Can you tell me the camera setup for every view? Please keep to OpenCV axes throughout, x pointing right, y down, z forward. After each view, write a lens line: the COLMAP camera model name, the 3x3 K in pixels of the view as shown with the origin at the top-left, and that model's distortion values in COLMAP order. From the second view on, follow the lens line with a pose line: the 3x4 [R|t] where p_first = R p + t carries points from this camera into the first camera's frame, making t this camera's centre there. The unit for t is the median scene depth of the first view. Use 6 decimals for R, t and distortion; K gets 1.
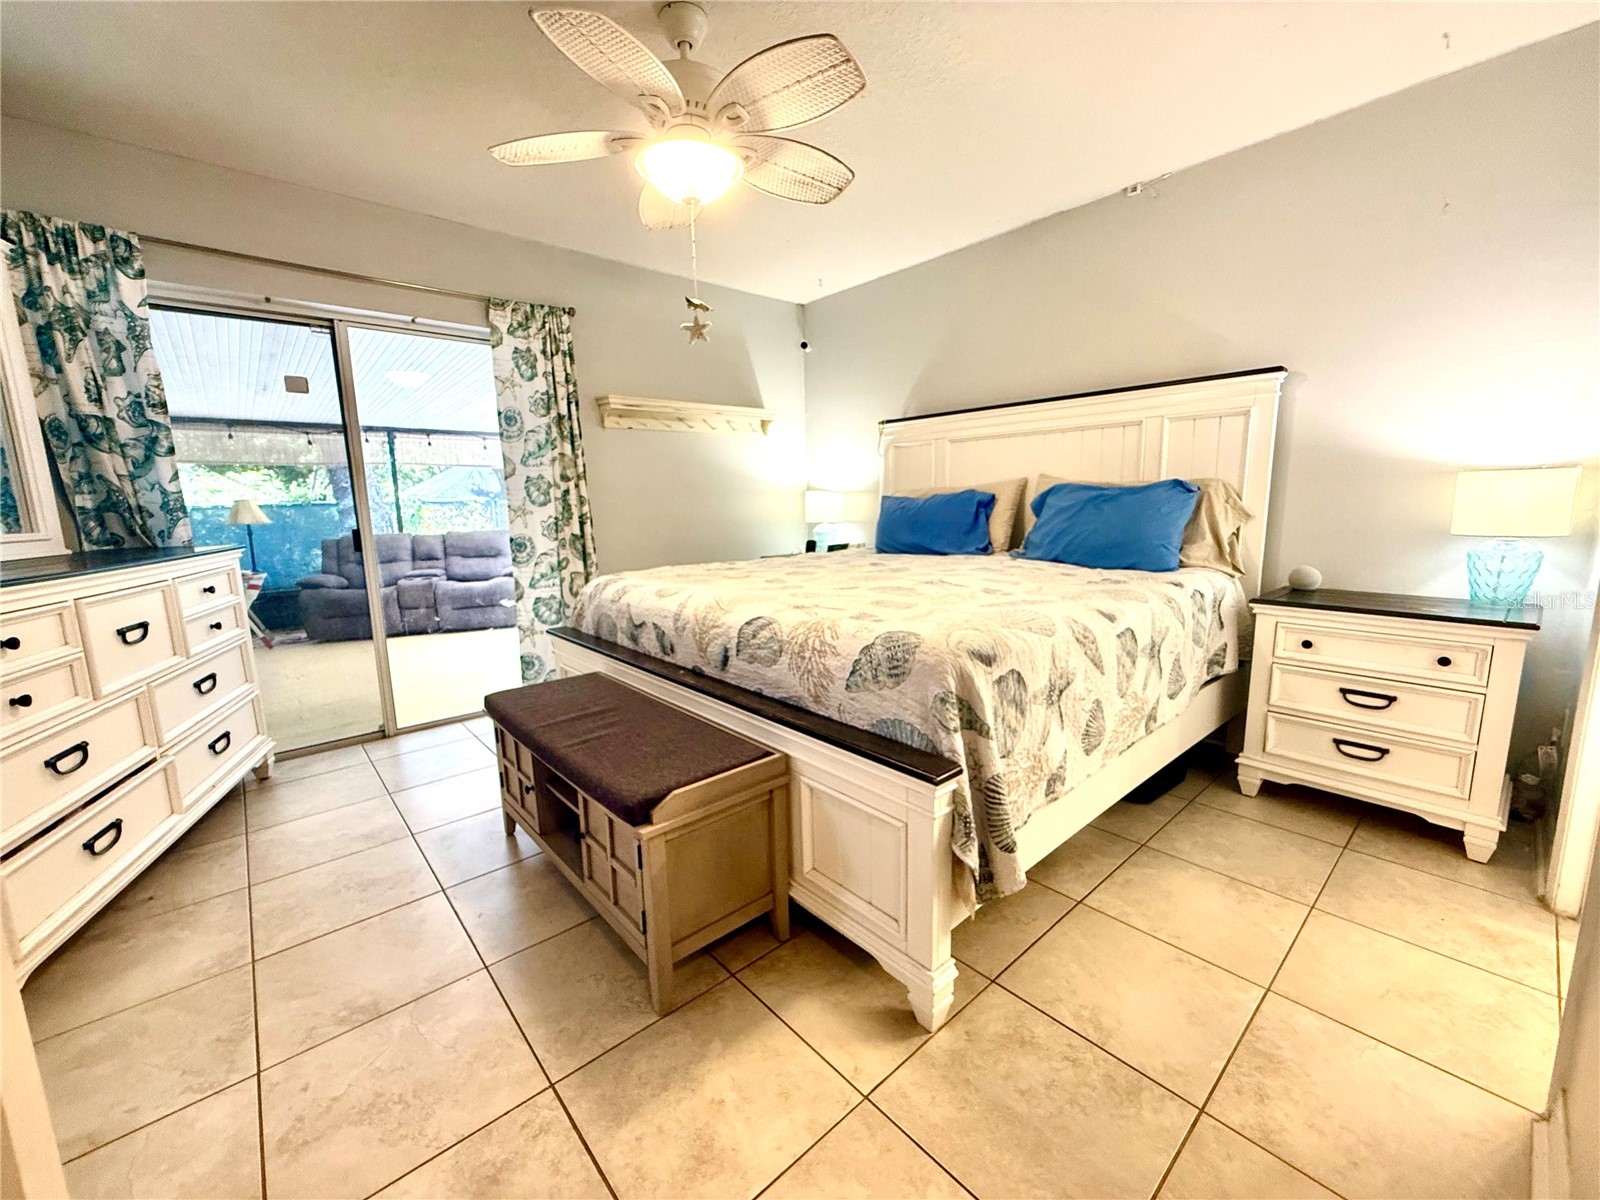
lens RADIAL K [[635.0, 0, 798.5], [0, 635.0, 601.7], [0, 0, 1]] dist [0.000206, -0.000146]
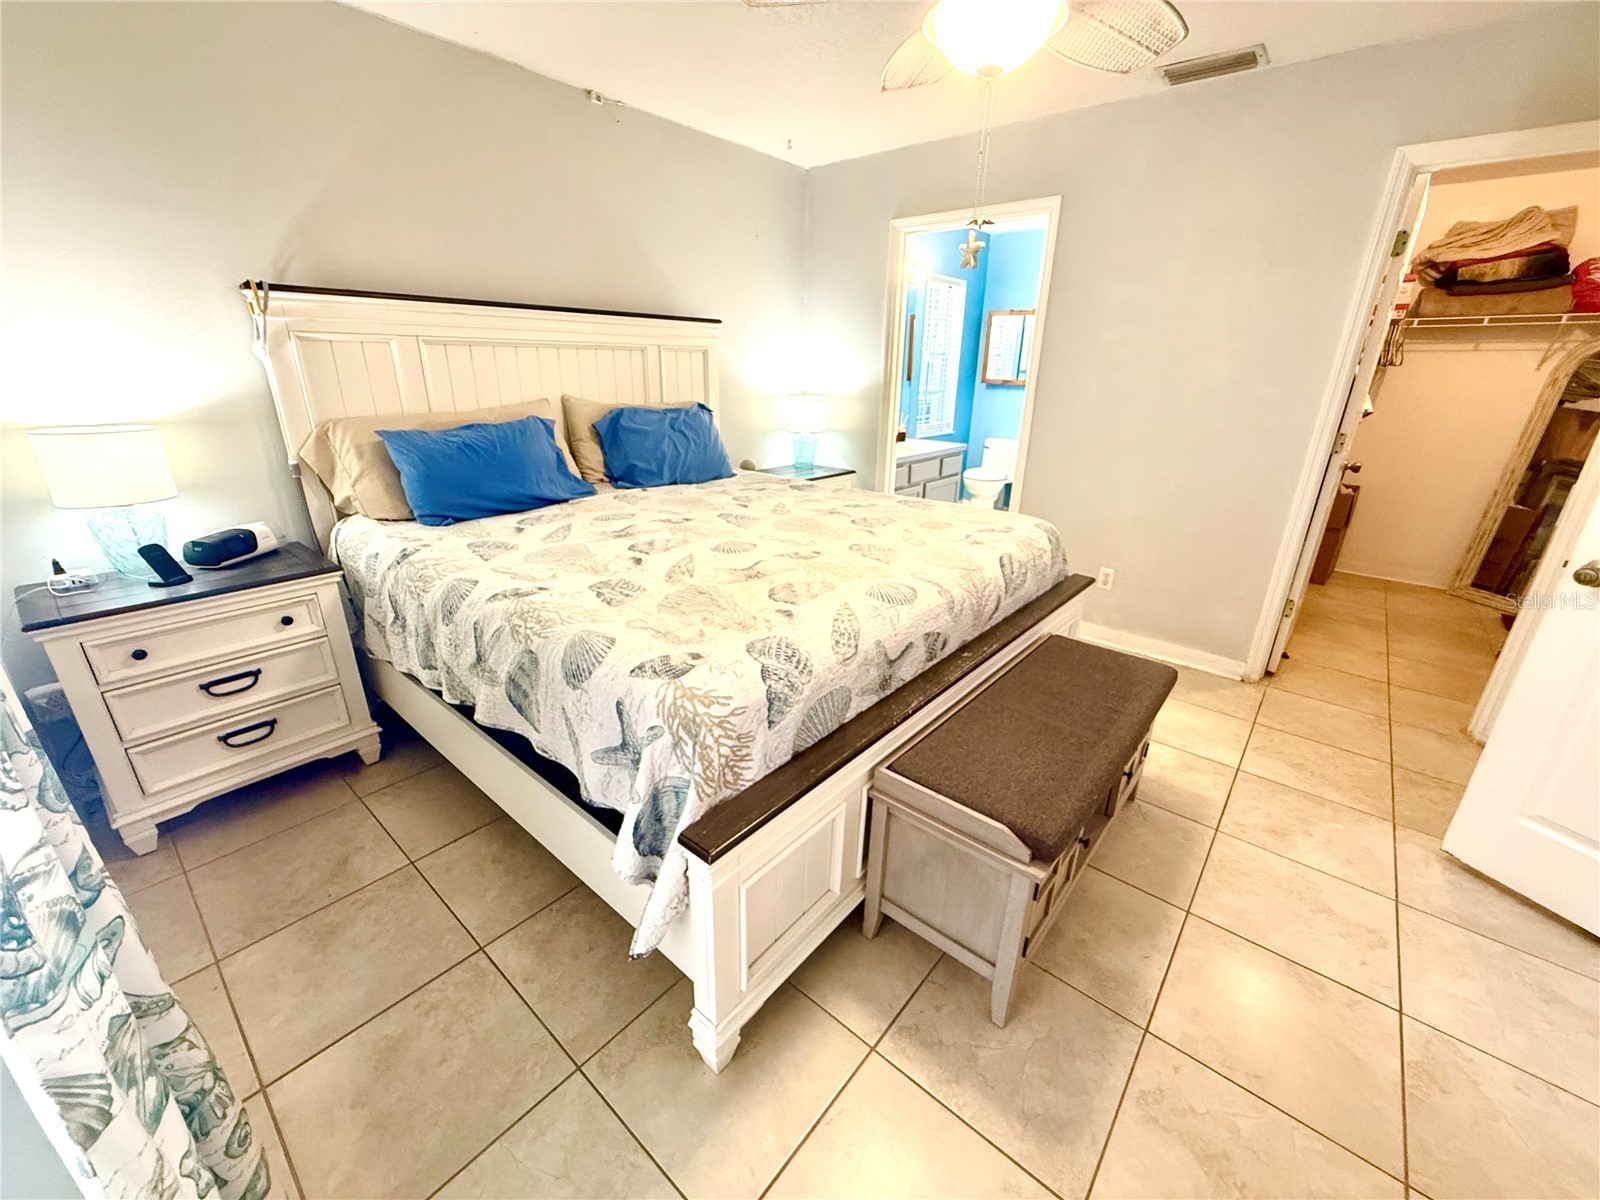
lens RADIAL K [[638.3, 0, 800.5], [0, 638.3, 620.9], [0, 0, 1]] dist [-0.017906, -0.000034]
pose [[-0.169066, -0.272489, 0.947189, -0.244219], [0.233080, 0.922710, 0.307050, -0.049777], [-0.957648, 0.272683, -0.092487, 0.376060]]
